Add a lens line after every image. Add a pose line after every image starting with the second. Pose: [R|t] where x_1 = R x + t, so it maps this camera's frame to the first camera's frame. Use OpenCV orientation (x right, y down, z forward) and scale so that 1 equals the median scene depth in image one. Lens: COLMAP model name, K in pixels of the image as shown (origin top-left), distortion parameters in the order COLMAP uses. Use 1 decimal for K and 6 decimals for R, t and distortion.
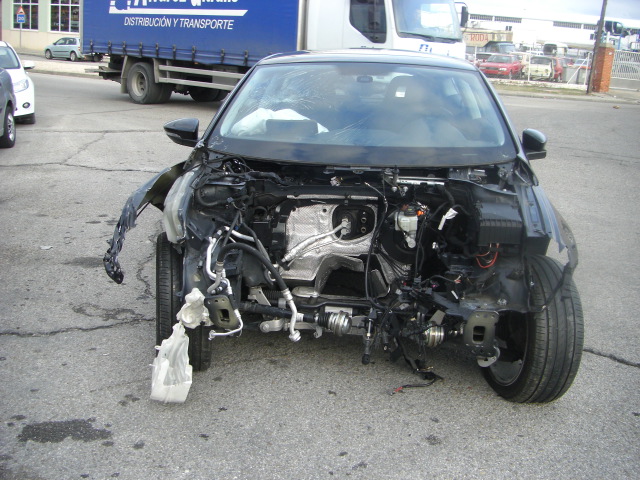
lens RADIAL K [[704.2, 0, 315.3], [0, 704.2, 239.9], [0, 0, 1]] dist [-0.193061, 0.140970]
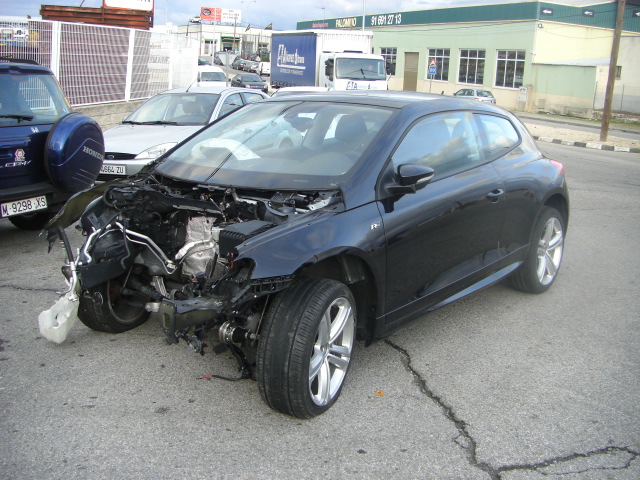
lens RADIAL K [[704.2, 0, 315.3], [0, 704.2, 239.9], [0, 0, 1]] dist [-0.193061, 0.140970]
pose [[0.838765, 0.105607, -0.534154, 0.808370], [-0.145279, 0.988853, -0.032623, 0.001280], [0.524755, 0.104964, 0.844757, 0.086485]]
